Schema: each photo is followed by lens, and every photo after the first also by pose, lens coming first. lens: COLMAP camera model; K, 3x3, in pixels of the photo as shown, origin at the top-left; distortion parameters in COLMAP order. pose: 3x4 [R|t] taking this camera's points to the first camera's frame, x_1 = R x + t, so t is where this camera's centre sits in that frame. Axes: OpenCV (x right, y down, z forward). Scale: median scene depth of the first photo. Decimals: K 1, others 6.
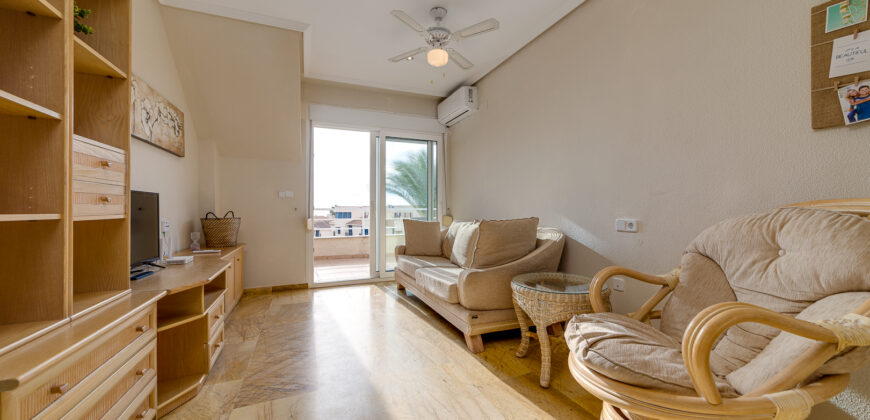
lens RADIAL K [[319.3, 0, 436.4], [0, 319.3, 211.4], [0, 0, 1]] dist [-0.001697, -0.000148]
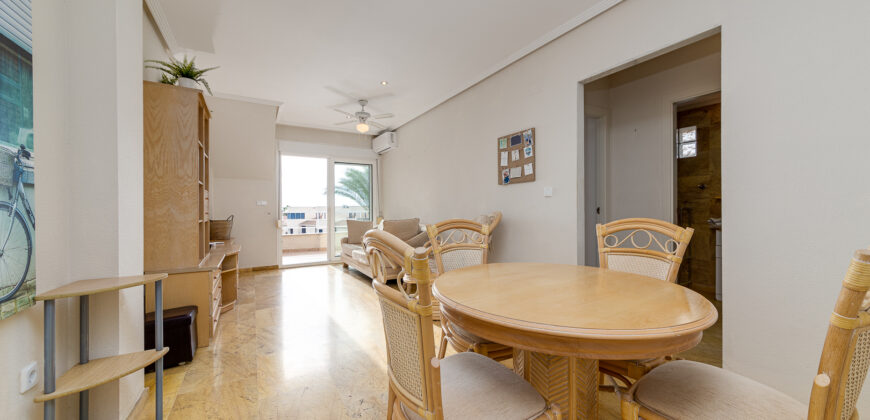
lens RADIAL K [[308.0, 0, 436.8], [0, 308.0, 209.8], [0, 0, 1]] dist [0.001957, 0.000095]
pose [[0.989463, -0.005176, 0.144694, 0.104611], [0.005851, 0.999974, -0.004237, -0.013915], [-0.144668, 0.005039, 0.989467, -0.478400]]
